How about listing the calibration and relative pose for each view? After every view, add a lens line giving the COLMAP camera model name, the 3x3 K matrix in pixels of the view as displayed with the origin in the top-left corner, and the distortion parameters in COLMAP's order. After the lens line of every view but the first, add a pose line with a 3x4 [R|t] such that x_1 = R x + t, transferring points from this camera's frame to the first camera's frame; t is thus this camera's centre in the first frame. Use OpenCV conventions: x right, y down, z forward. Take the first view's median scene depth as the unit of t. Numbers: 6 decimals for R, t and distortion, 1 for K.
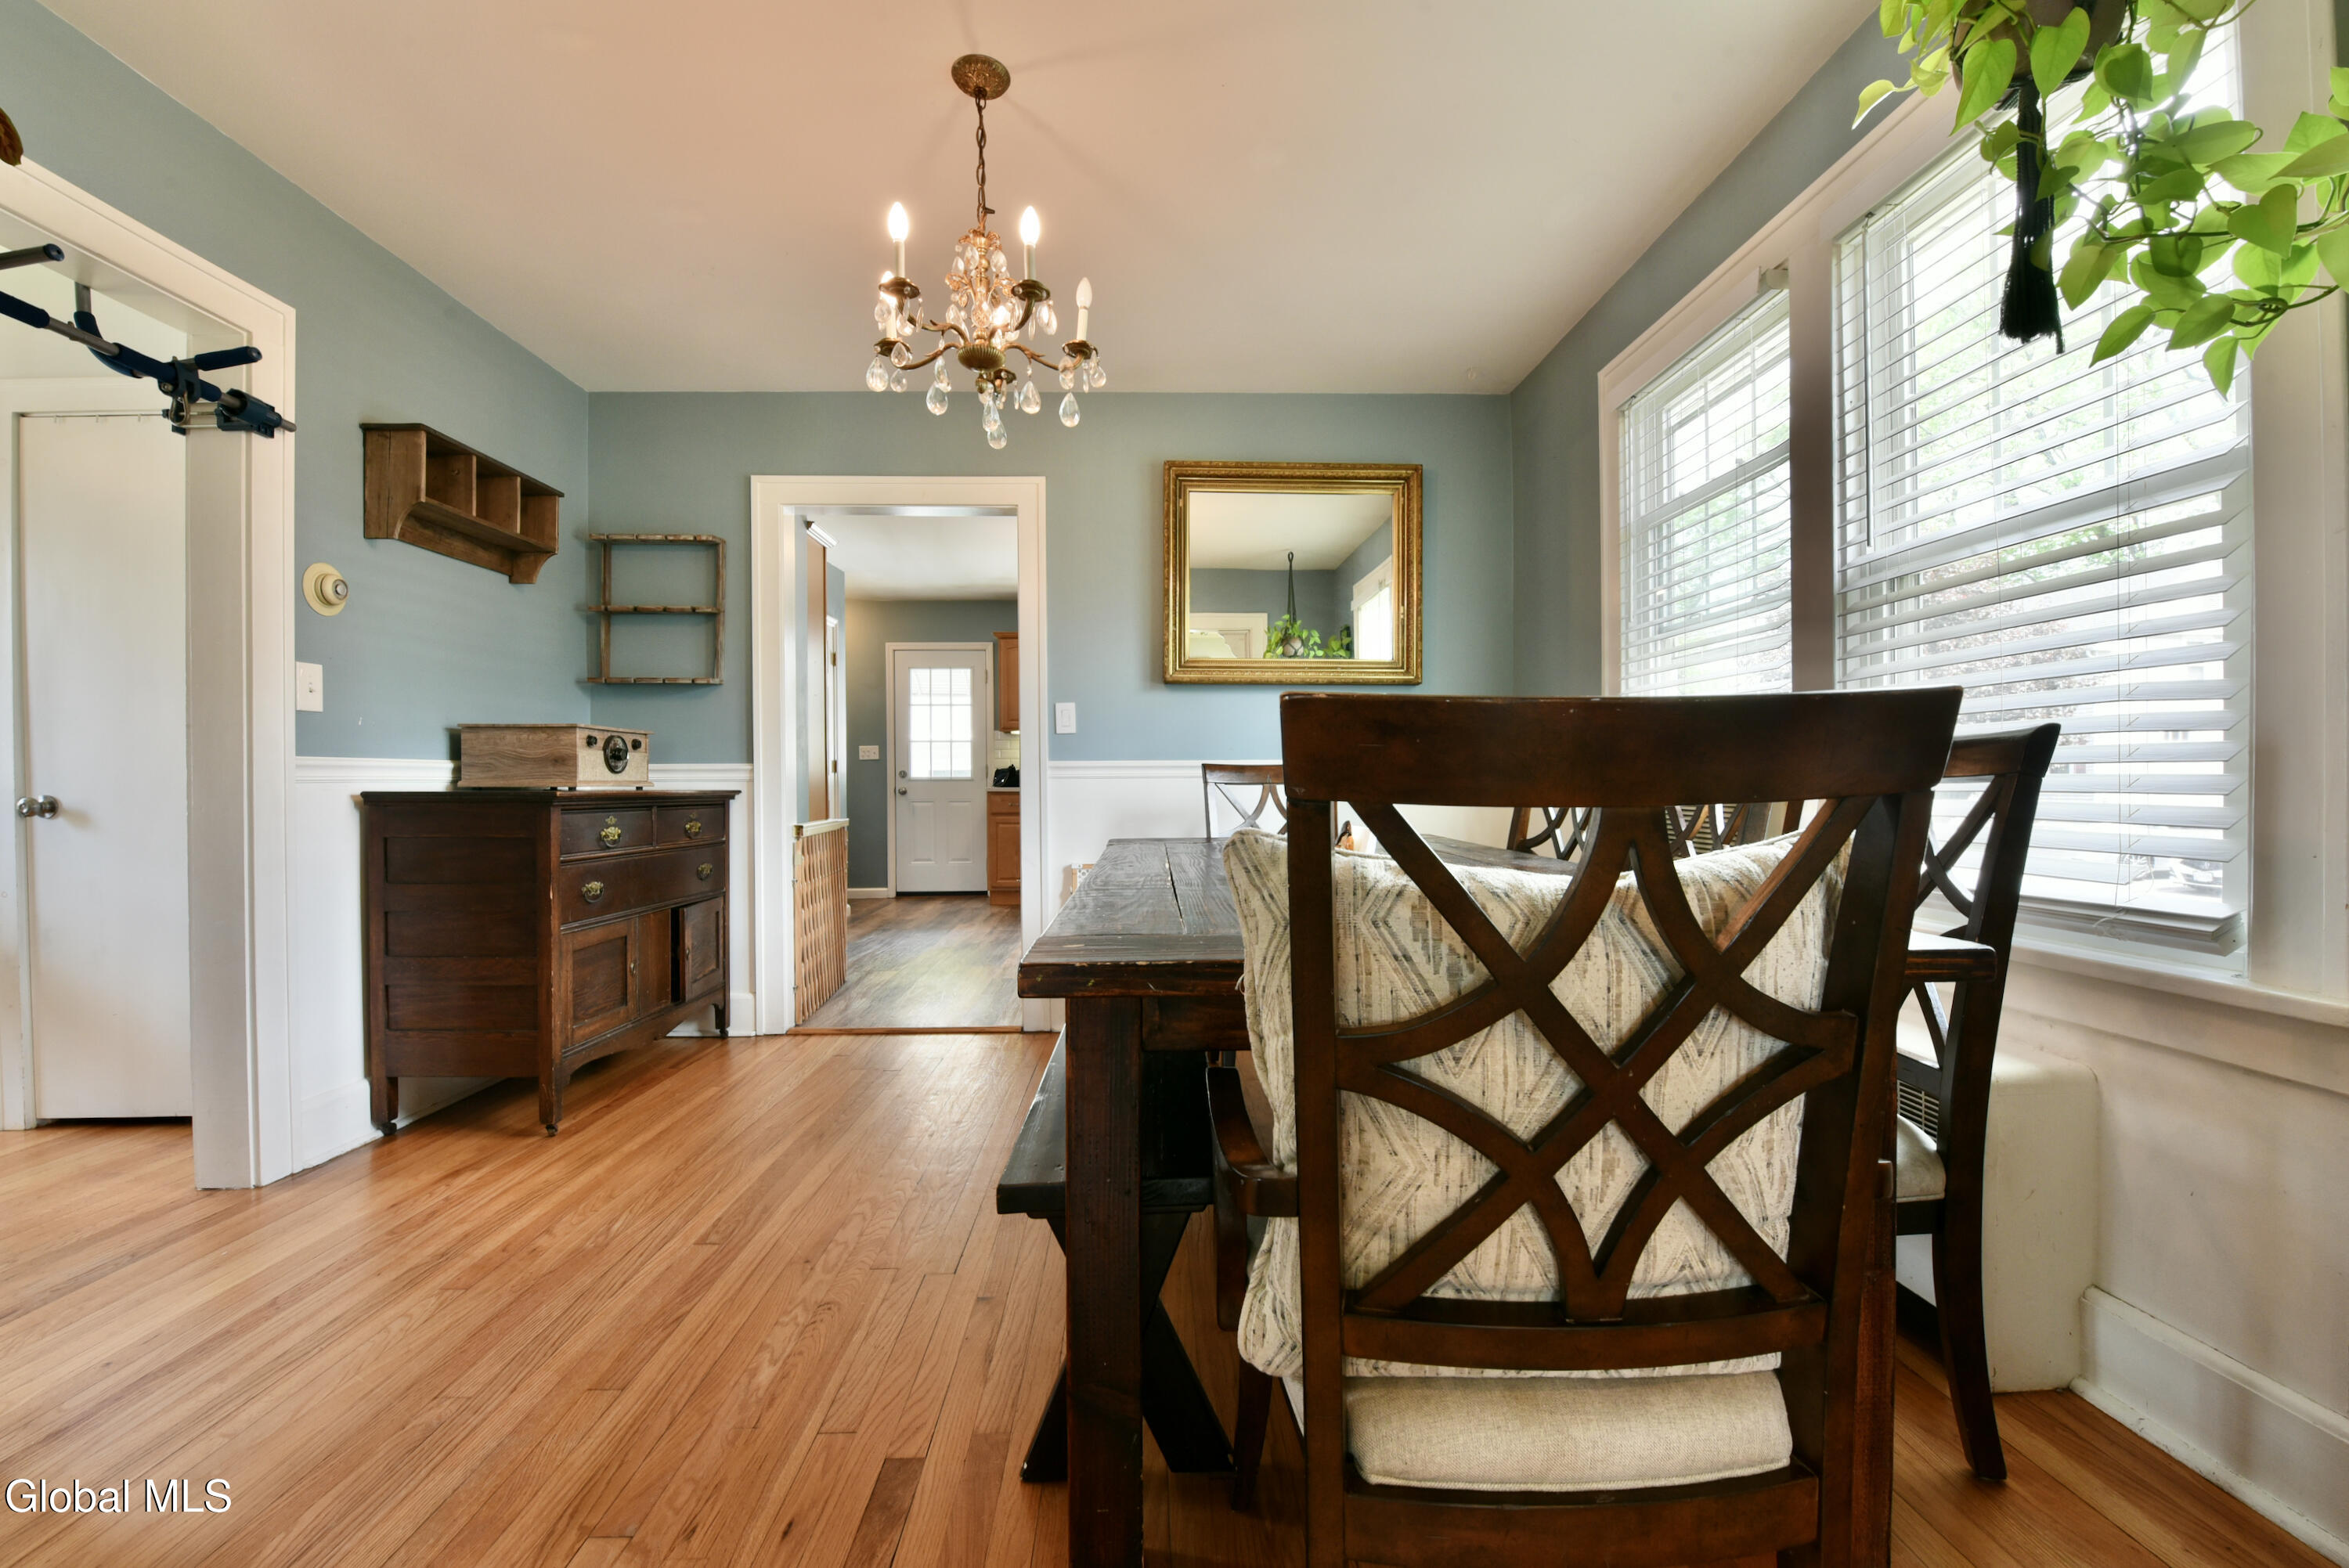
lens RADIAL K [[943.8, 0, 1174.5], [0, 943.8, 784.0], [0, 0, 1]] dist [-0.019244, -0.000394]
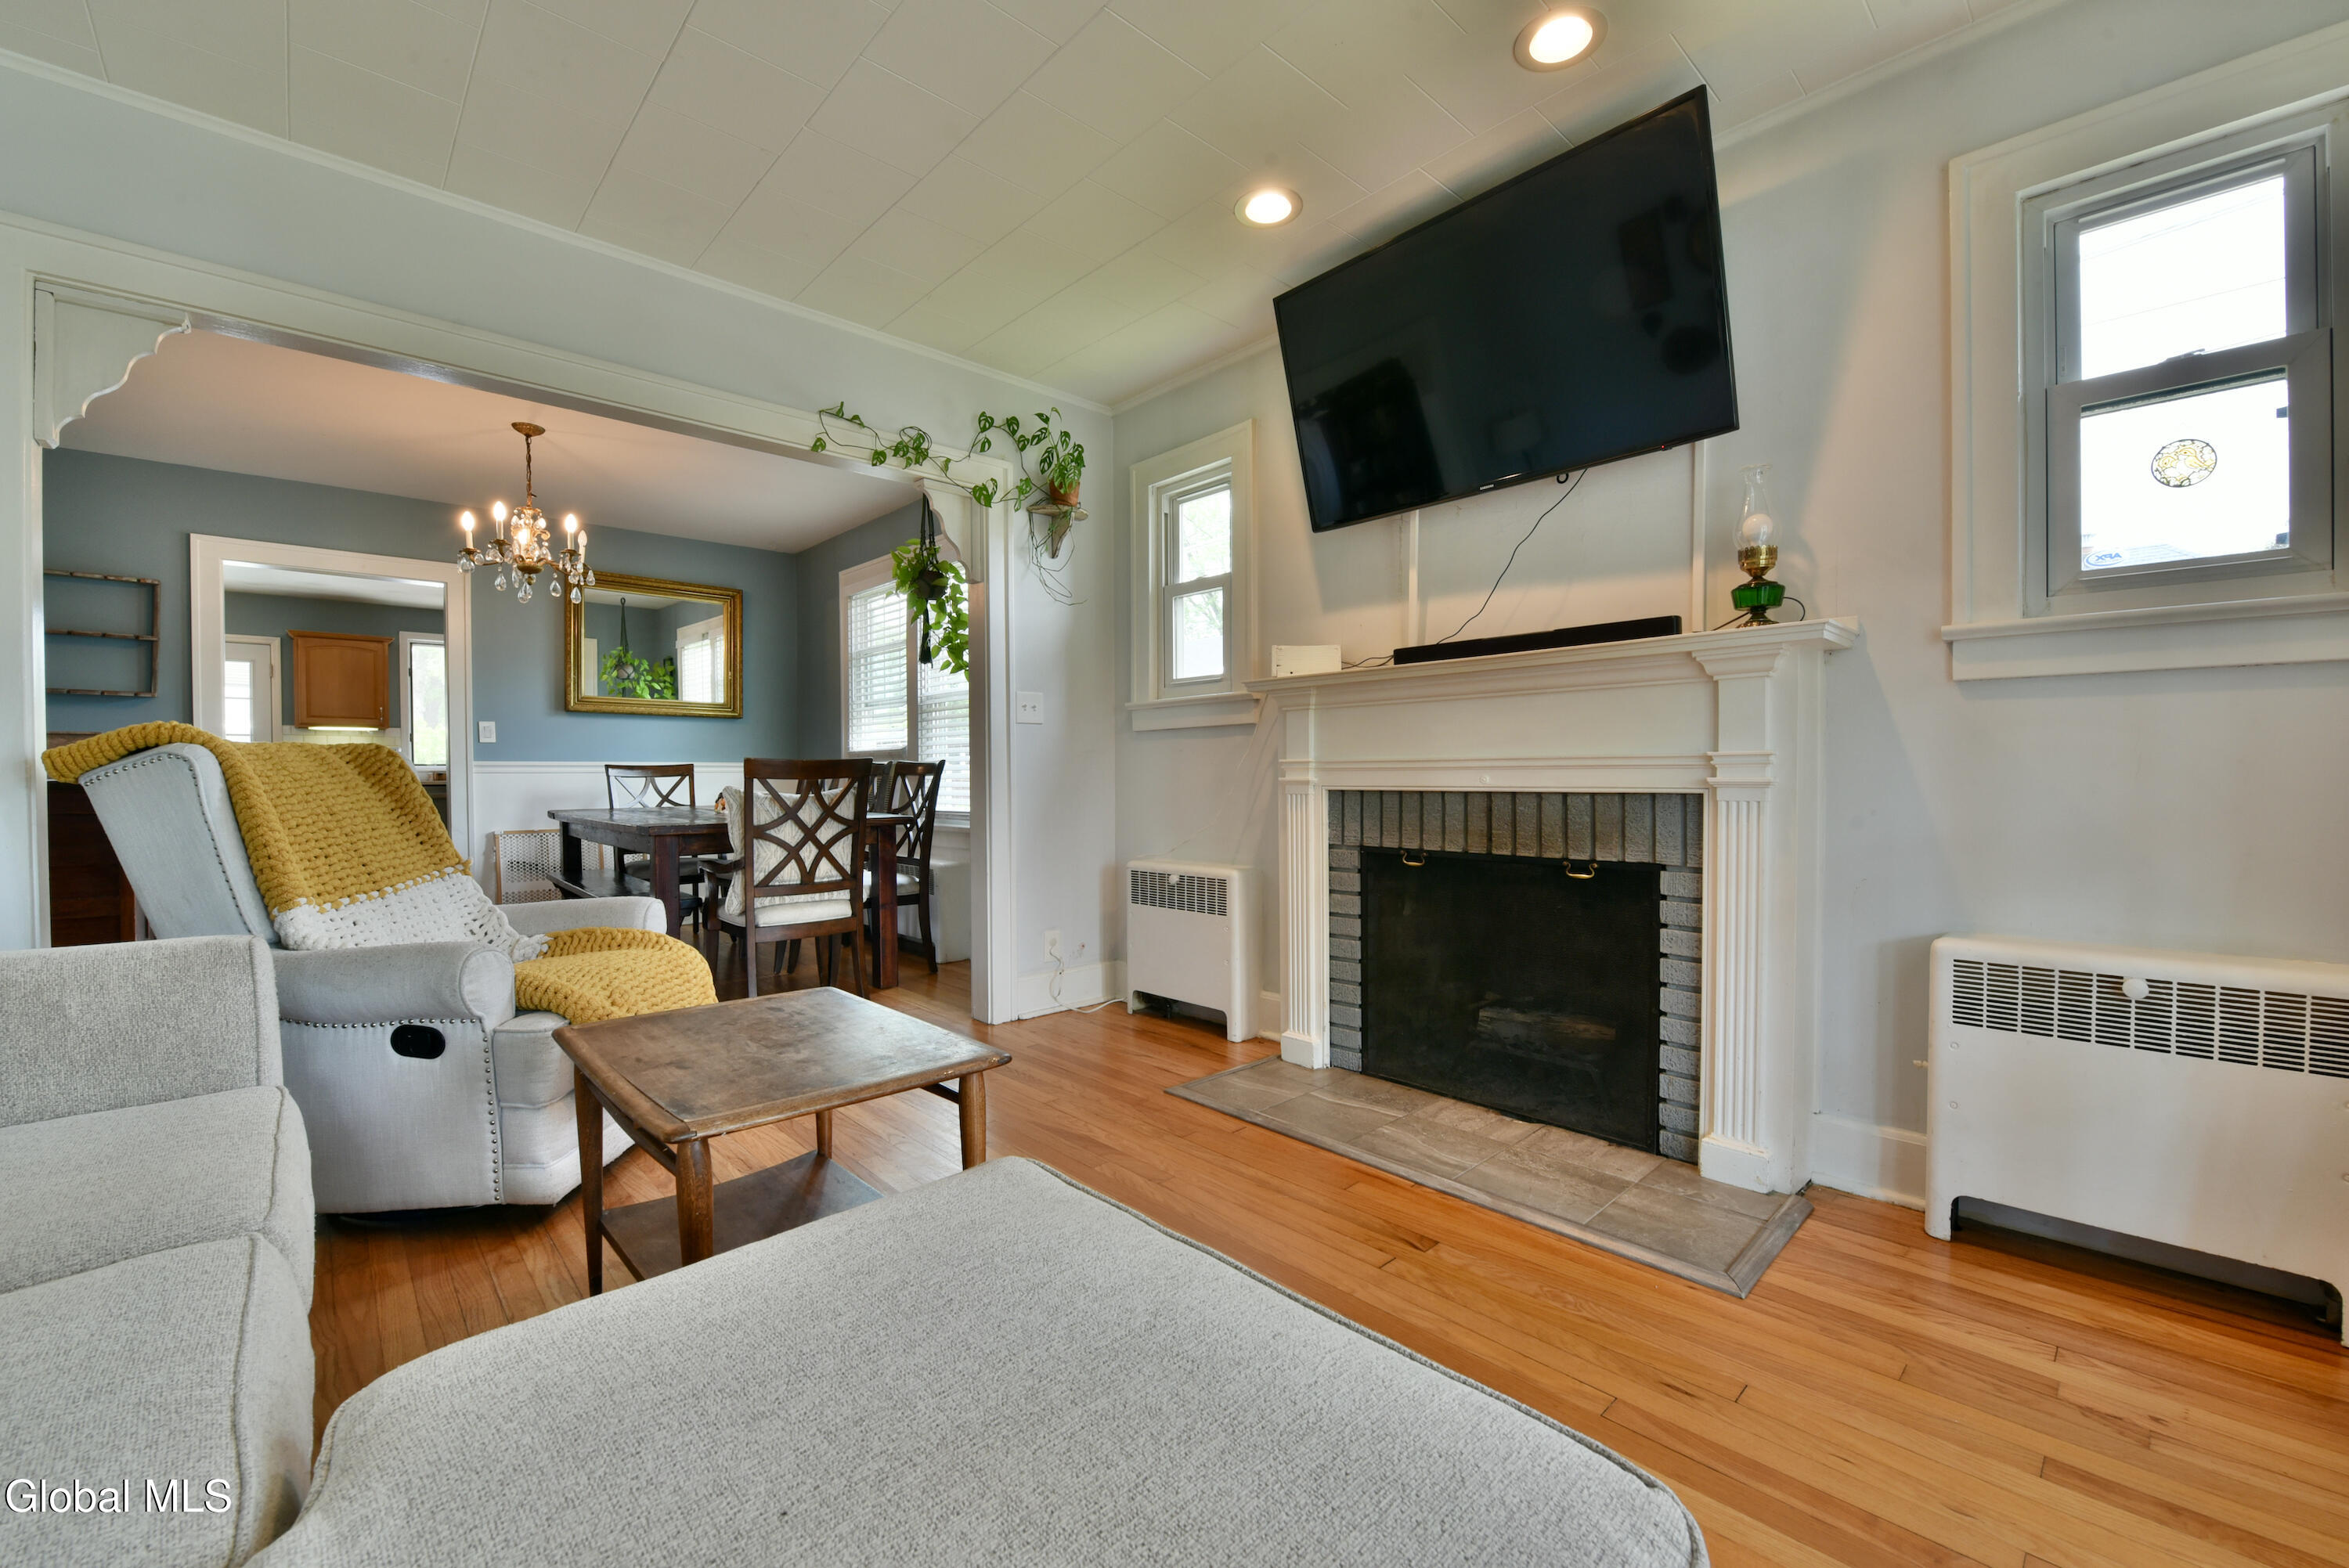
lens RADIAL K [[939.1, 0, 1169.4], [0, 939.1, 784.3], [0, 0, 1]] dist [-0.001249, -0.010113]
pose [[0.754806, -0.004720, 0.655932, -0.424513], [0.001246, 0.999983, 0.005762, 0.006227], [-0.655947, -0.003532, 0.754798, -1.246488]]
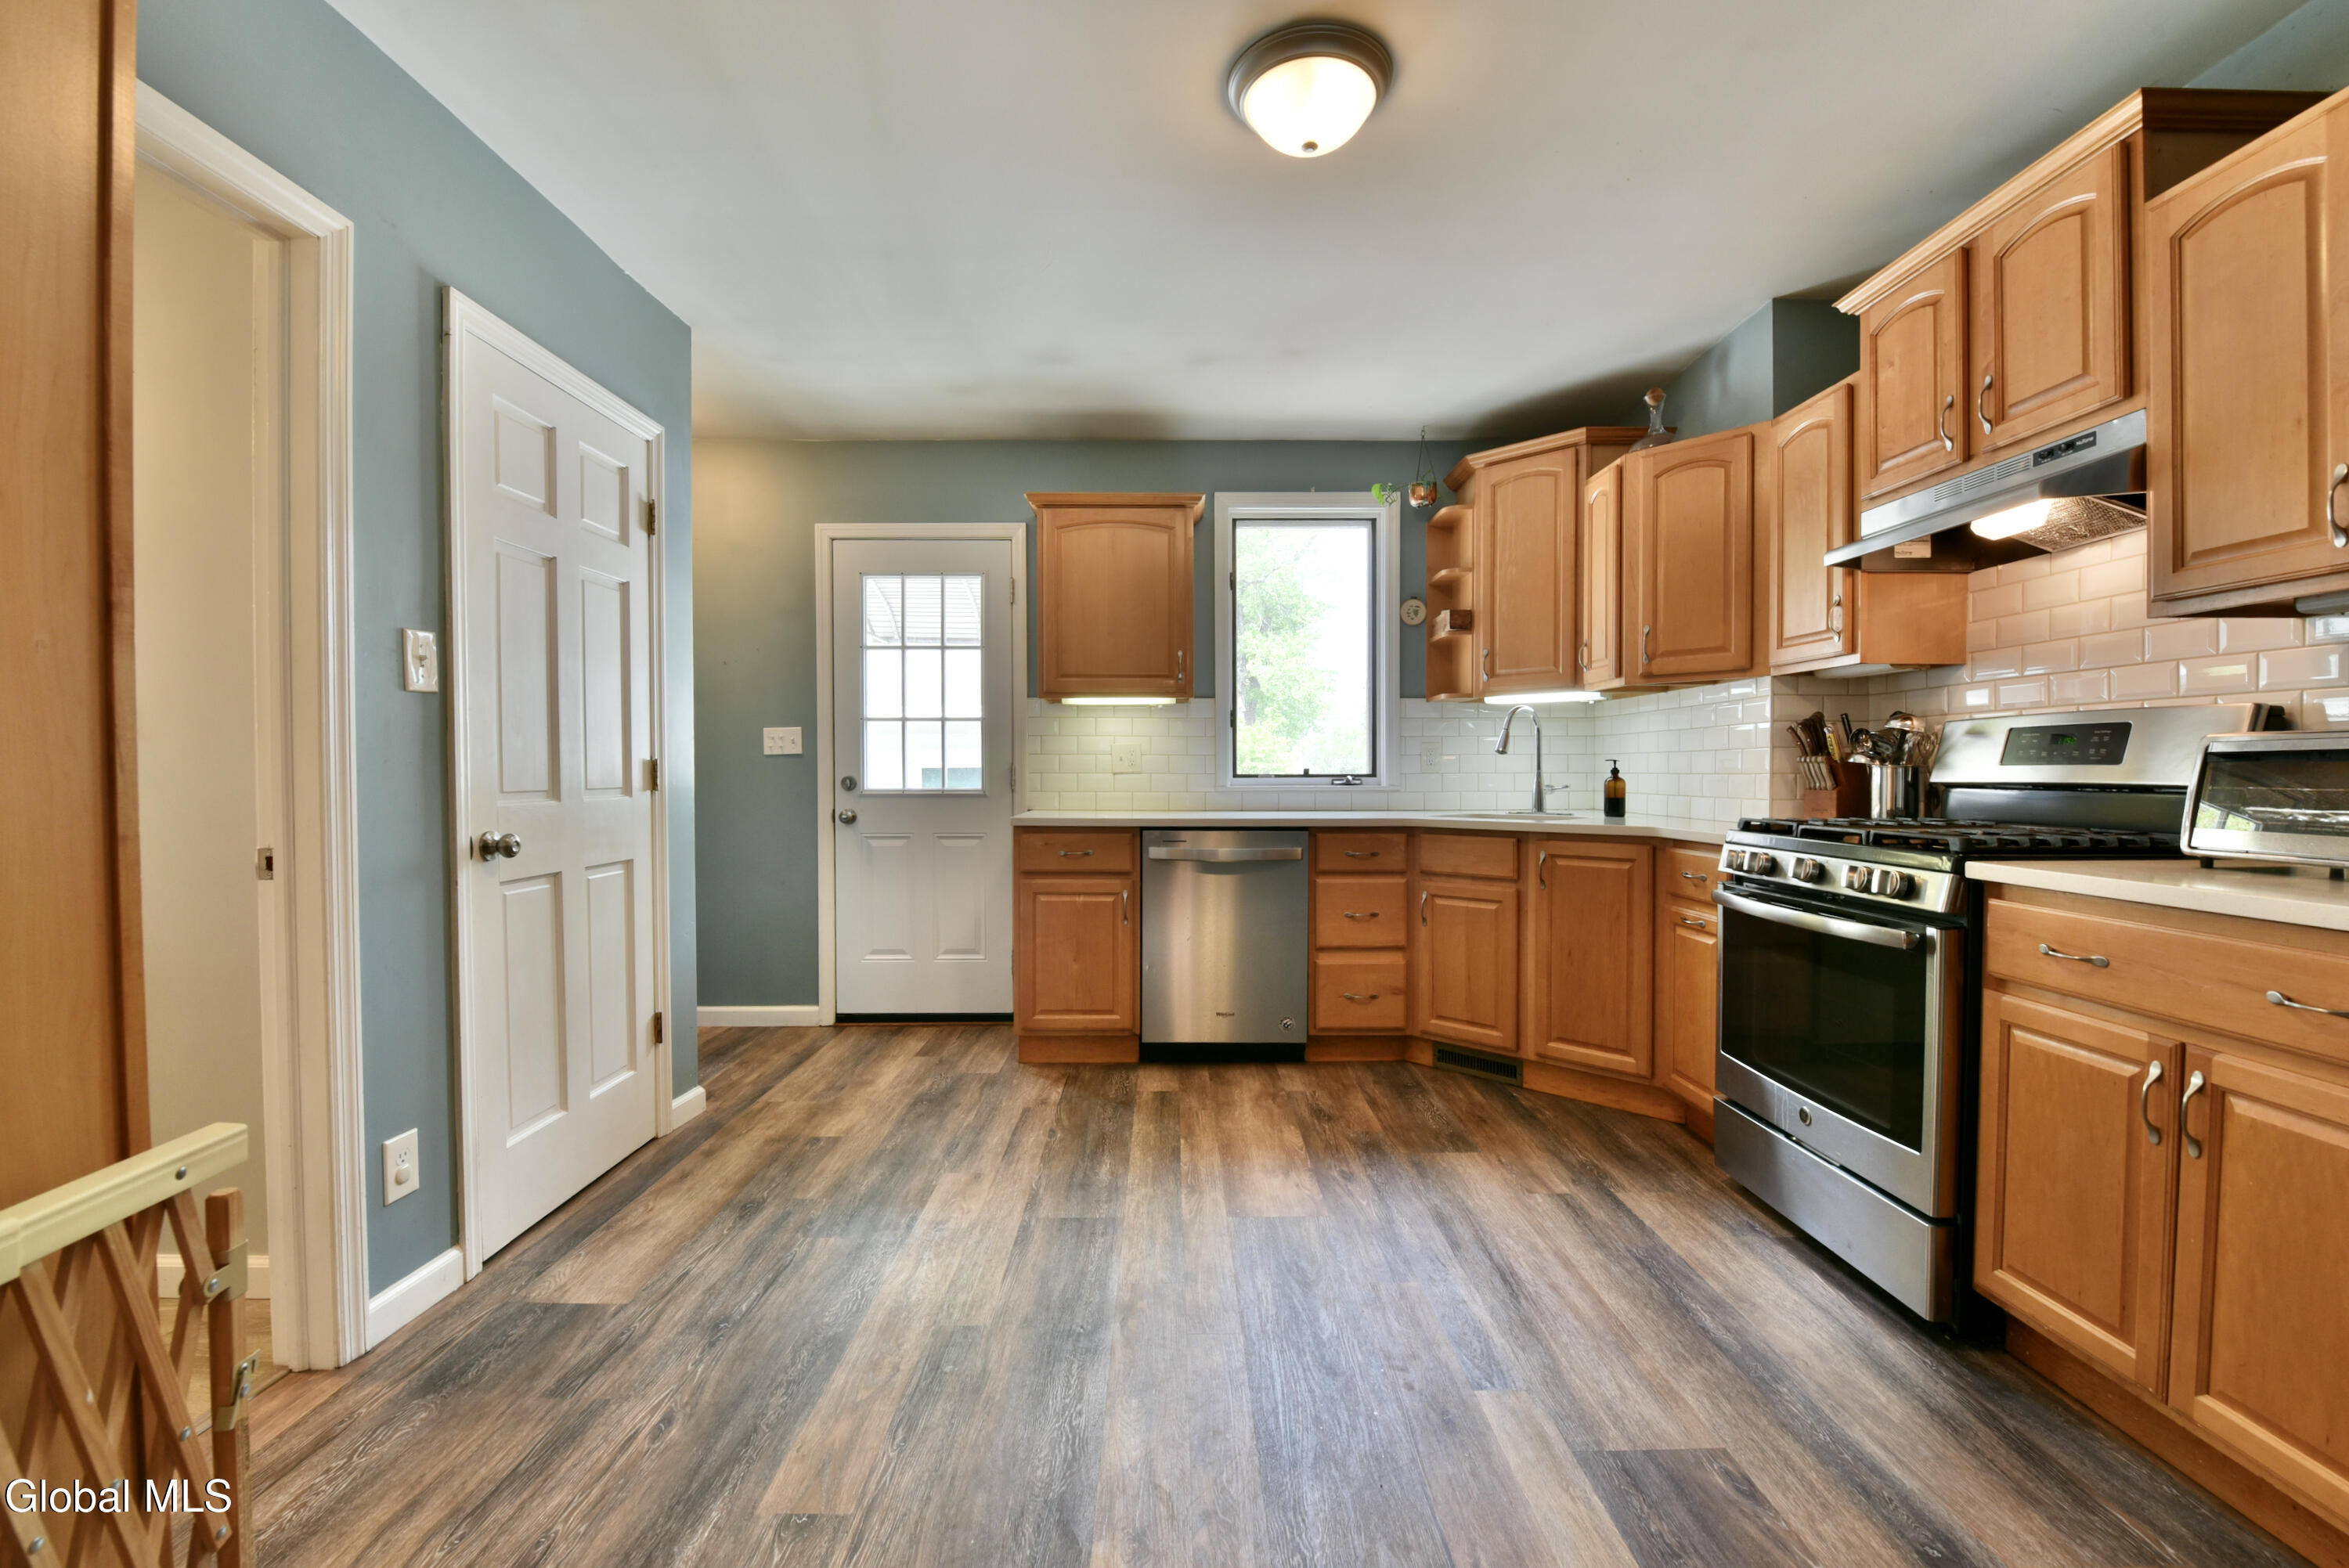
lens RADIAL K [[976.4, 0, 1181.5], [0, 976.4, 786.1], [0, 0, 1]] dist [-0.018268, -0.000617]
pose [[0.999645, 0.006675, -0.025805, -0.317909], [-0.006320, 0.999884, 0.013828, -0.057037], [0.025894, -0.013660, 0.999571, 1.601987]]
